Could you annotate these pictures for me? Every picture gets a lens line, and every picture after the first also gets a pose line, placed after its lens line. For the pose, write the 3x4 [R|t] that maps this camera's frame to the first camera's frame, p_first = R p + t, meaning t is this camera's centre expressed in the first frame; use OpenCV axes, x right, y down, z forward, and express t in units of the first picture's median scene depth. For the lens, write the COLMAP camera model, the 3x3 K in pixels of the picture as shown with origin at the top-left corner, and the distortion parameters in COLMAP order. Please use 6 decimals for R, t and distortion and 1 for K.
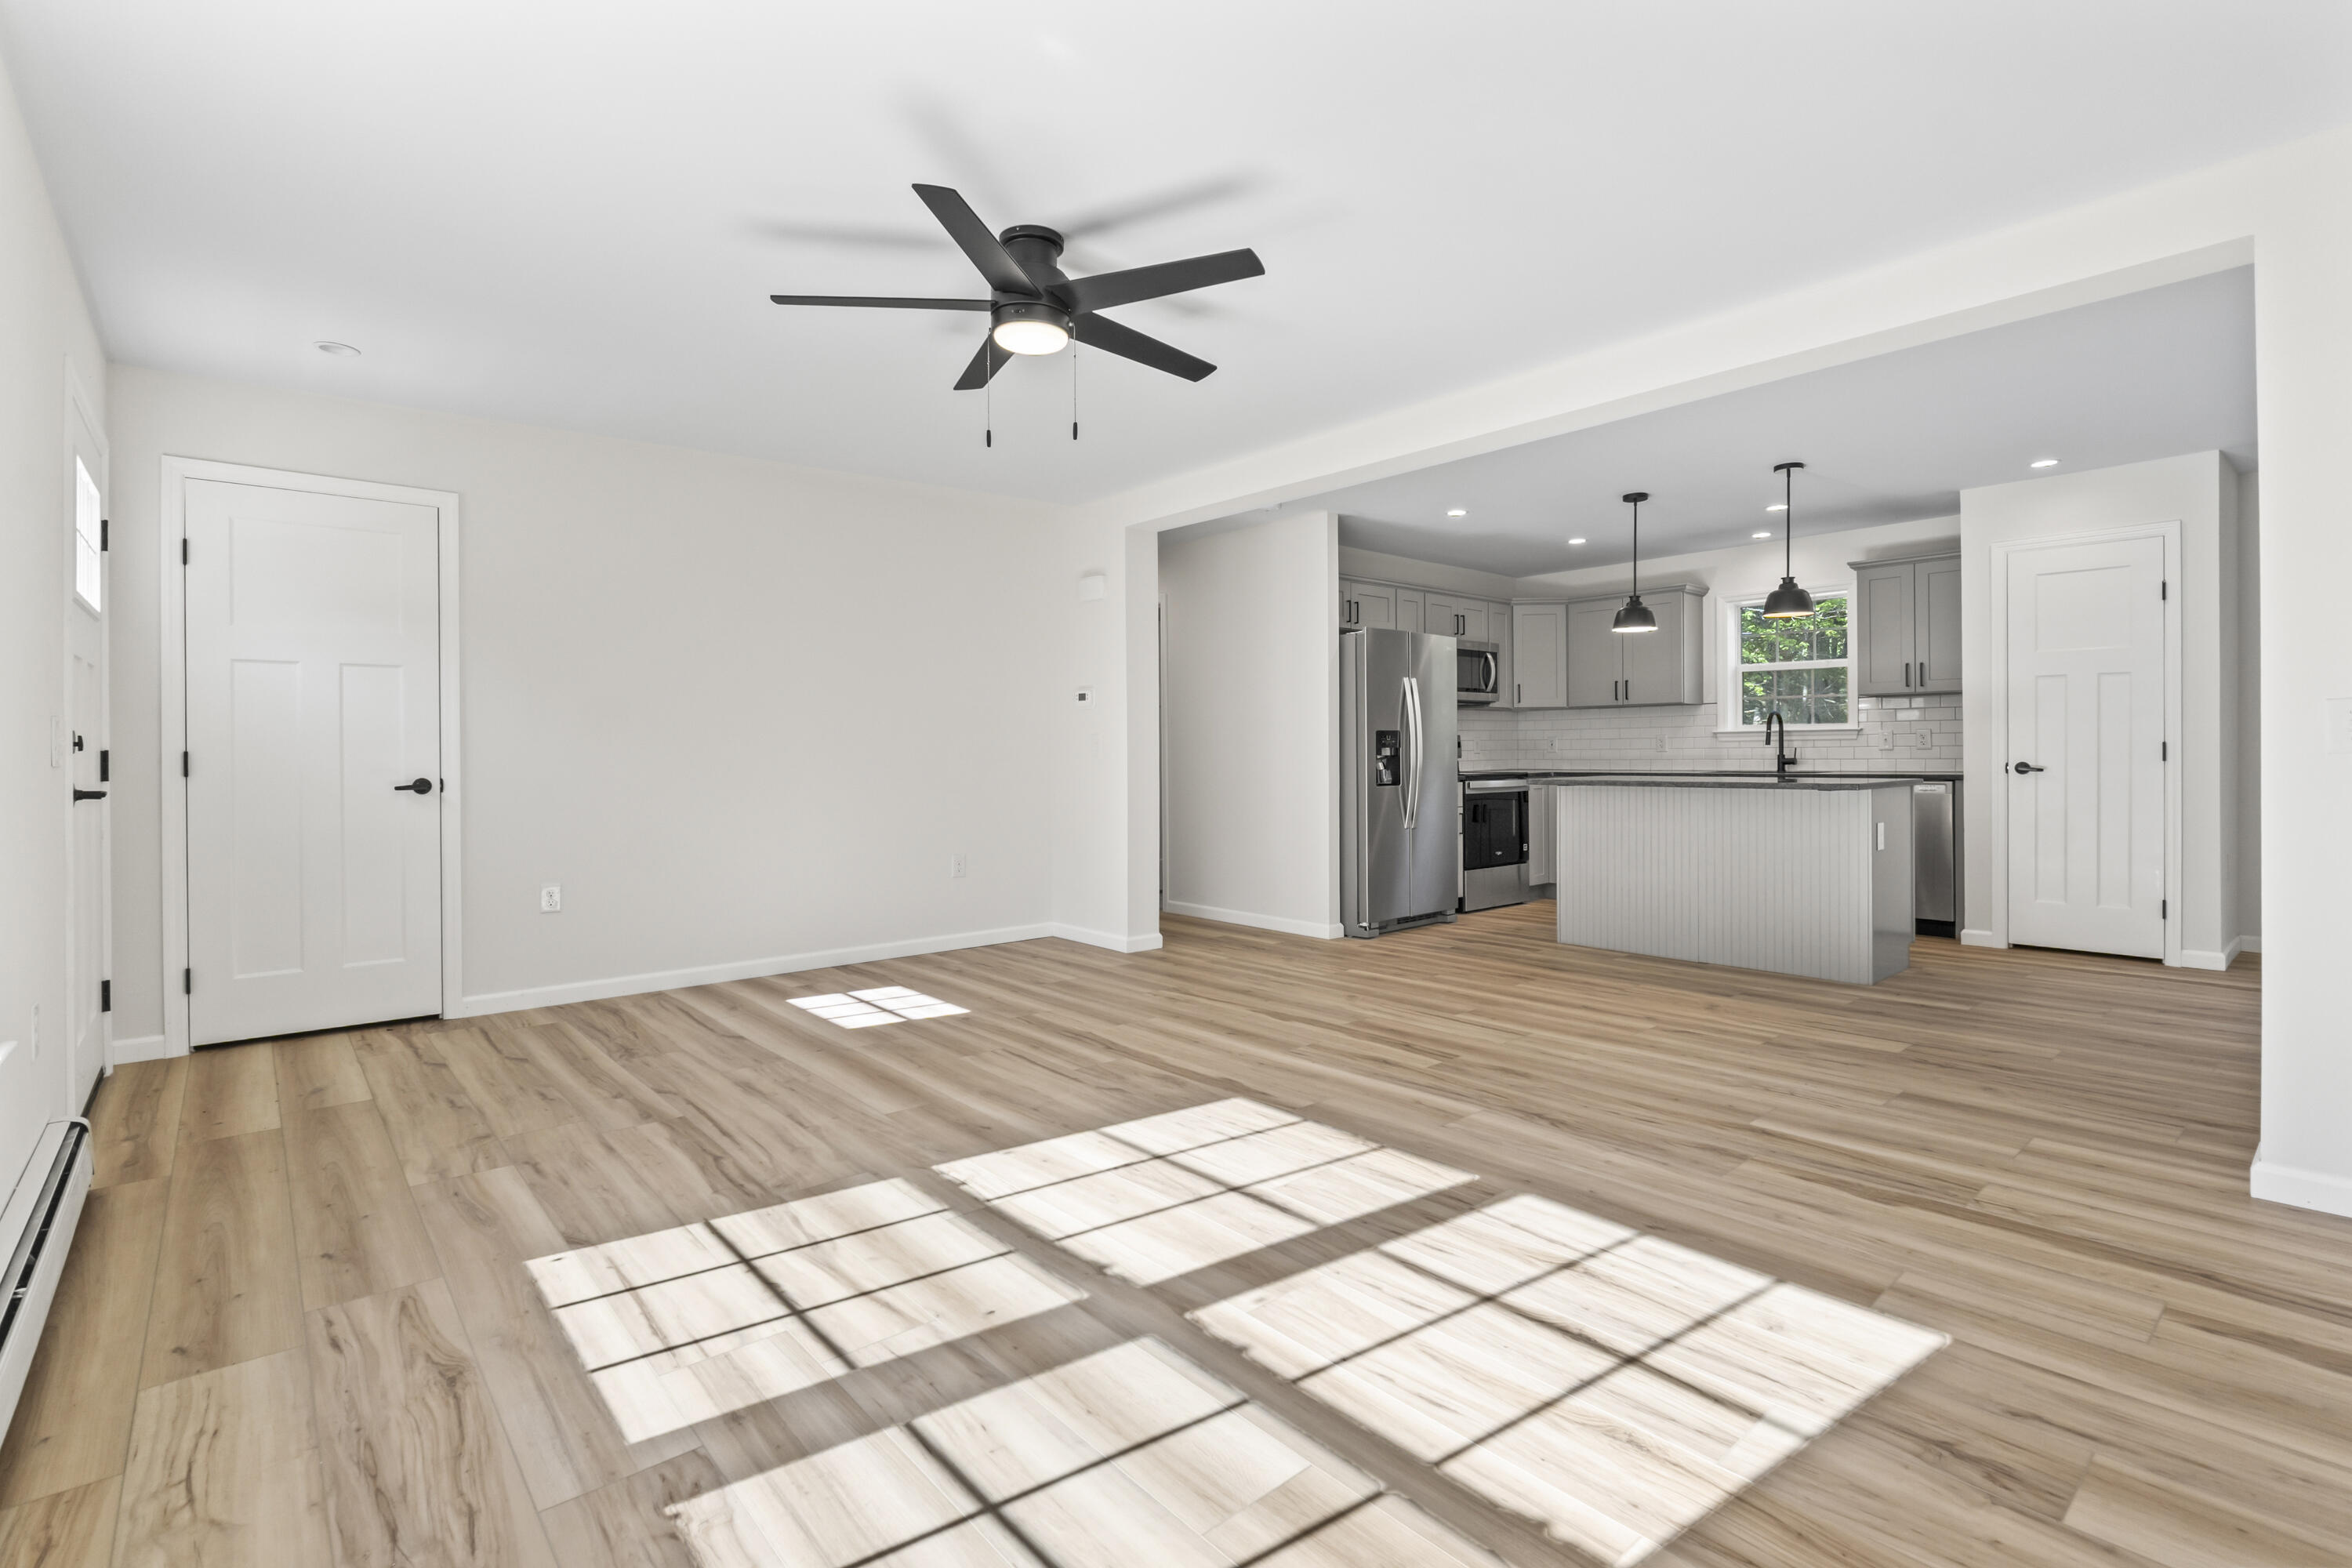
lens RADIAL K [[1078.5, 0, 1186.9], [0, 1078.5, 756.8], [0, 0, 1]] dist [0.000426, 0.000298]
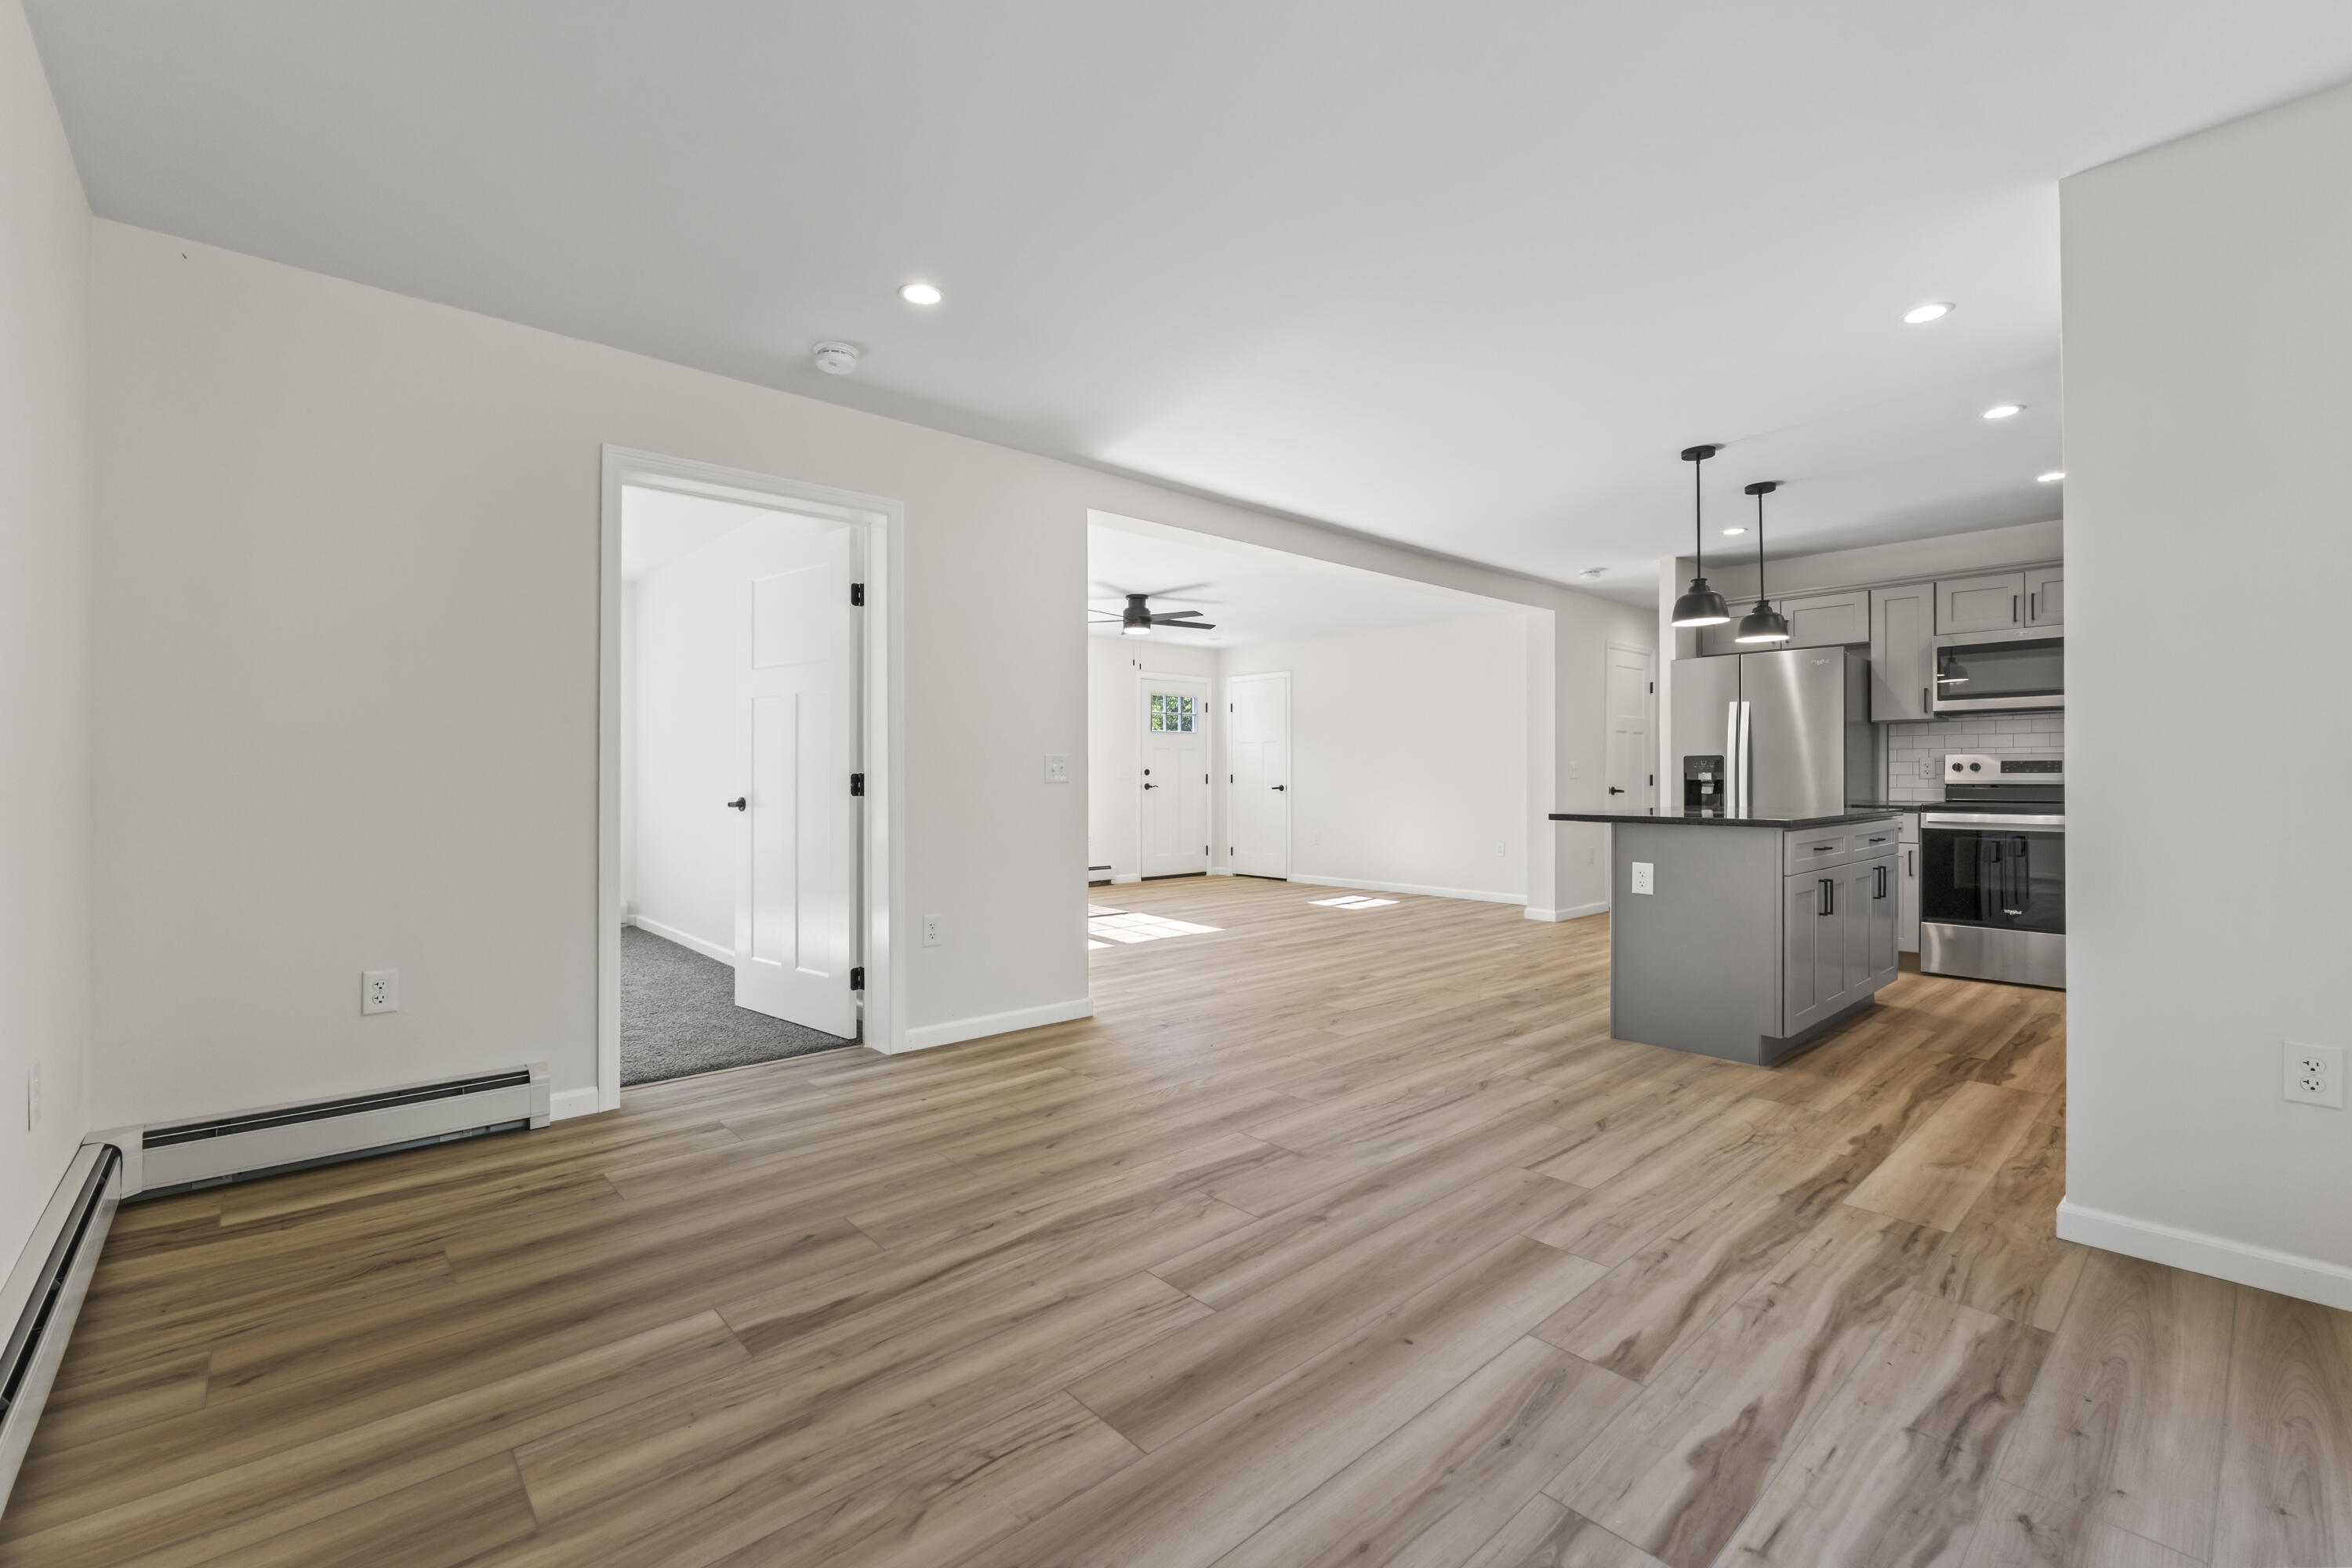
lens RADIAL K [[995.5, 0, 1158.1], [0, 995.5, 775.7], [0, 0, 1]] dist [-0.009551, -0.000139]
pose [[-0.005102, 0.005017, -0.999974, 1.092292], [-0.003336, 0.999982, 0.005034, -0.007274], [0.999981, 0.003362, -0.005085, 0.458279]]
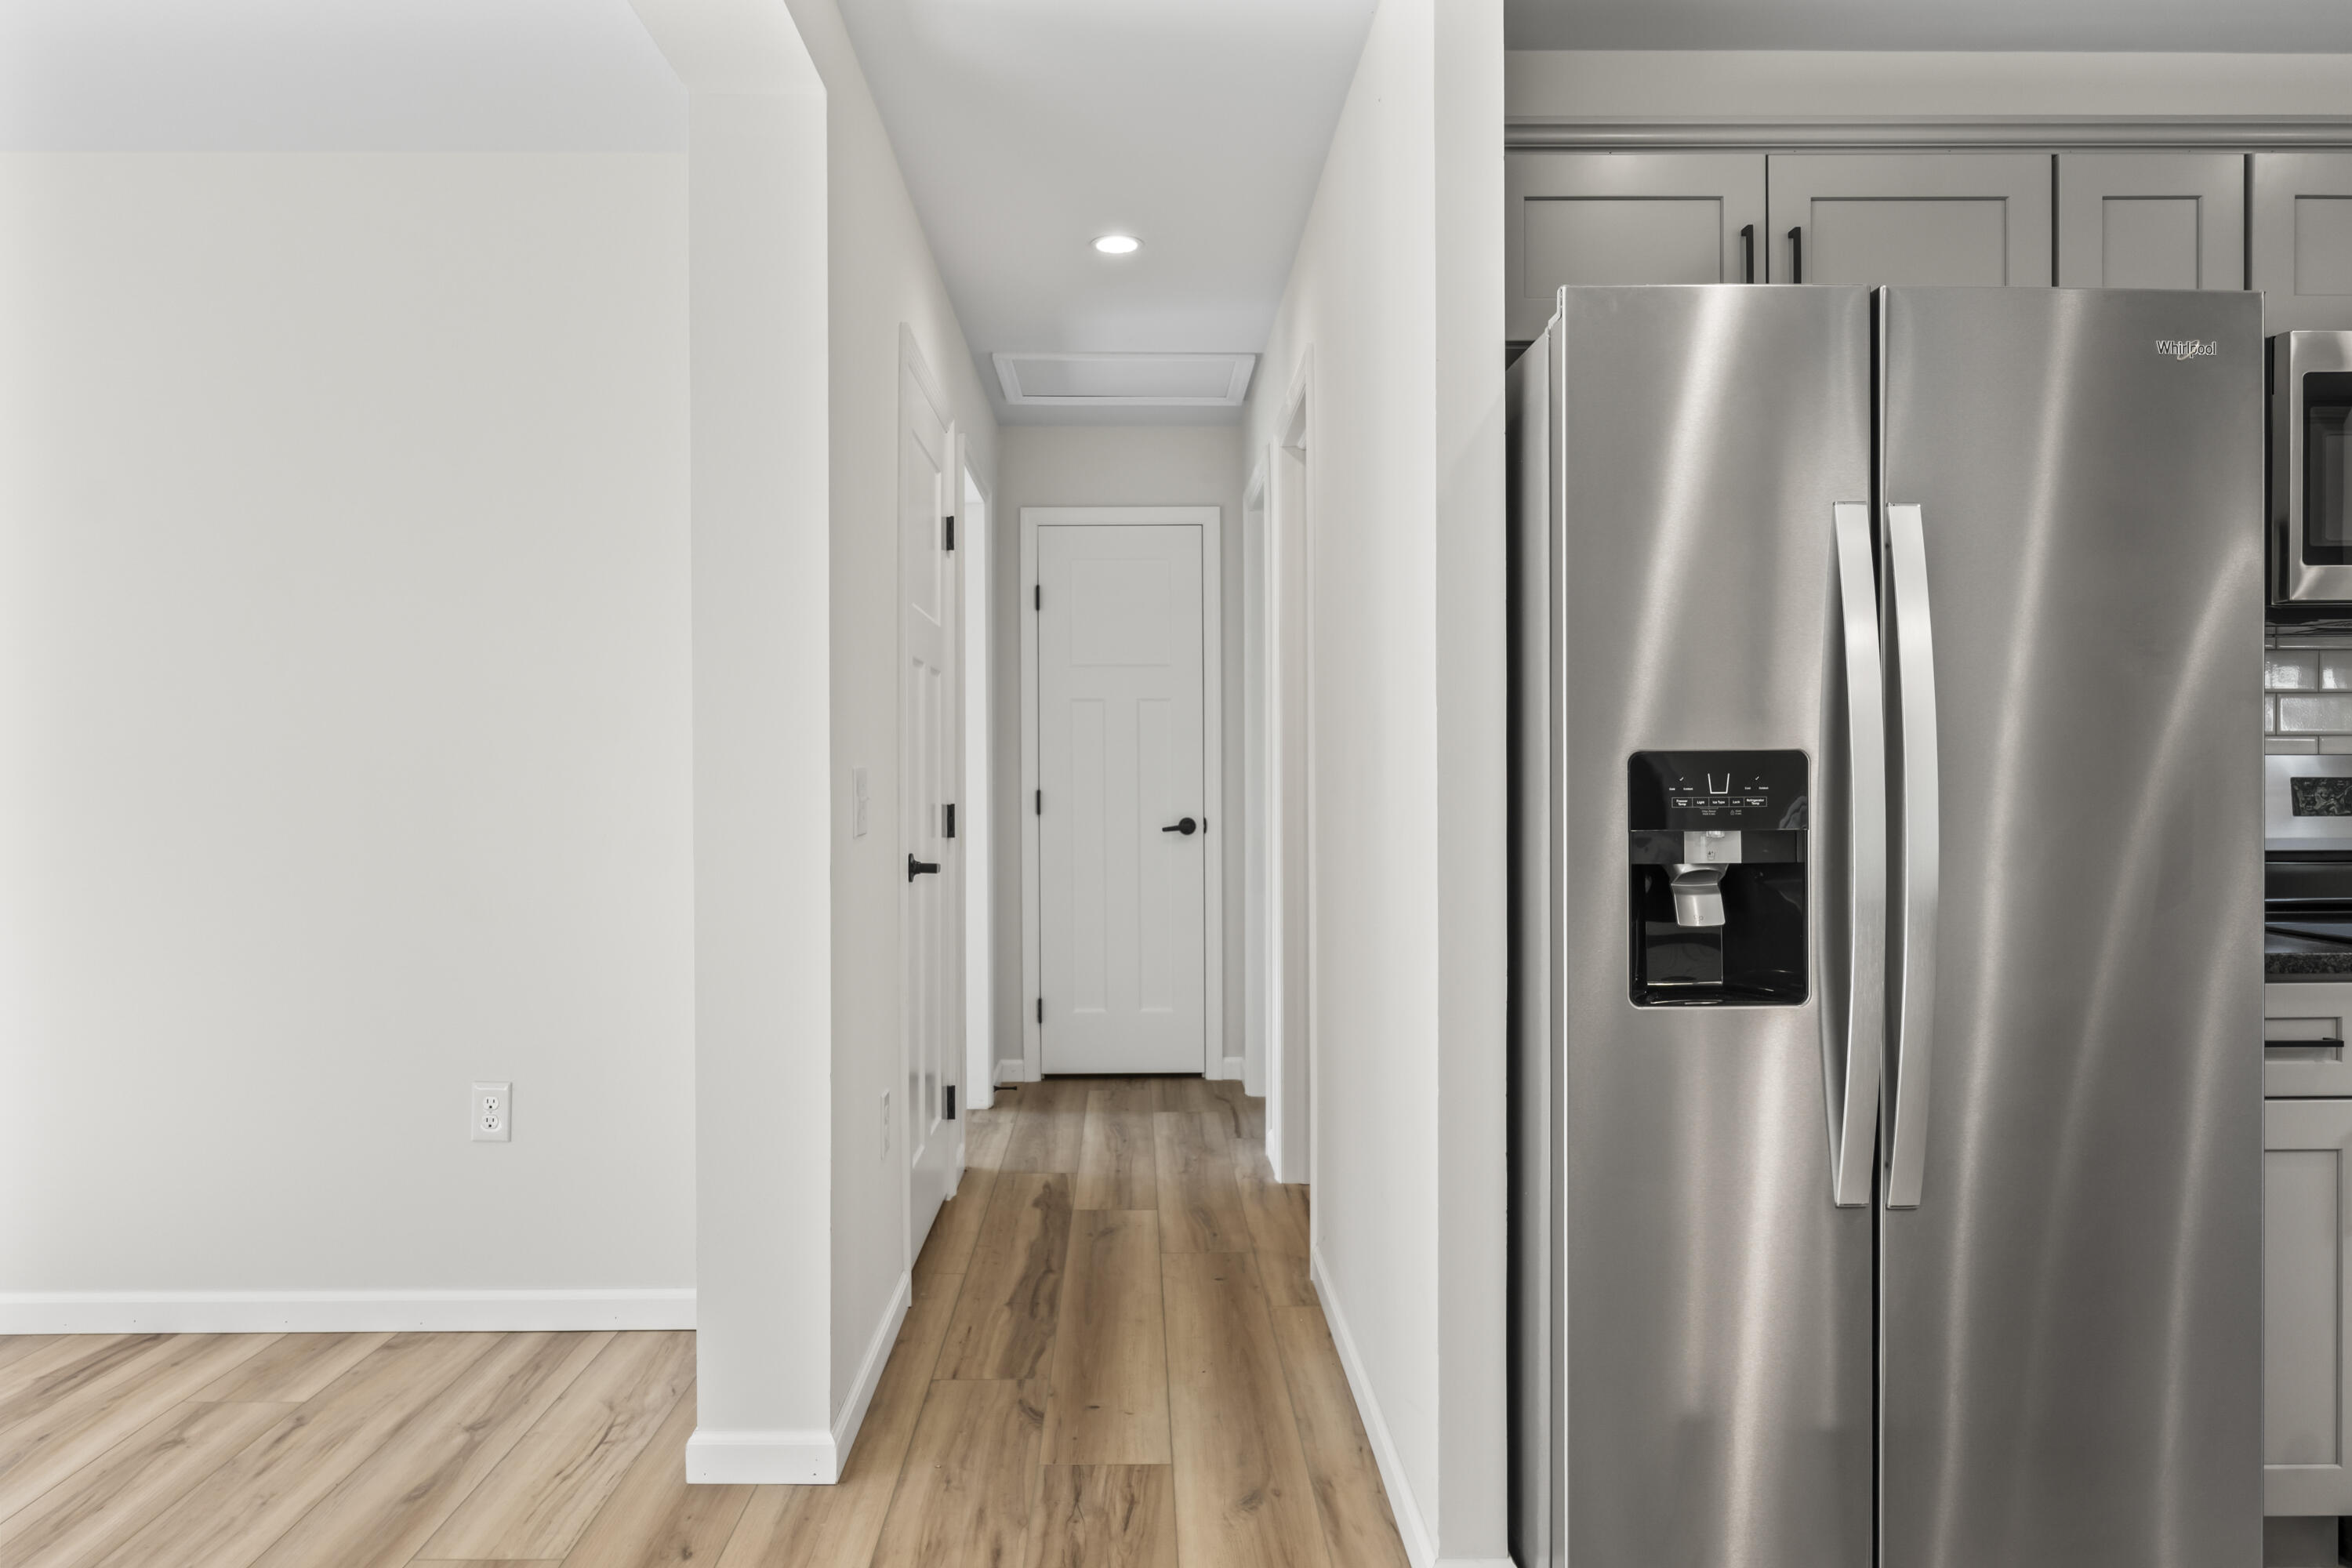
lens RADIAL K [[1527.1, 0, 1166.1], [0, 1527.1, 787.8], [0, 0, 1]] dist [-0.002869, -0.000606]
pose [[0.761097, 0.009558, -0.648567, 0.286363], [-0.002940, 0.999932, 0.011286, -0.018874], [0.648631, -0.006683, 0.761074, 0.662023]]
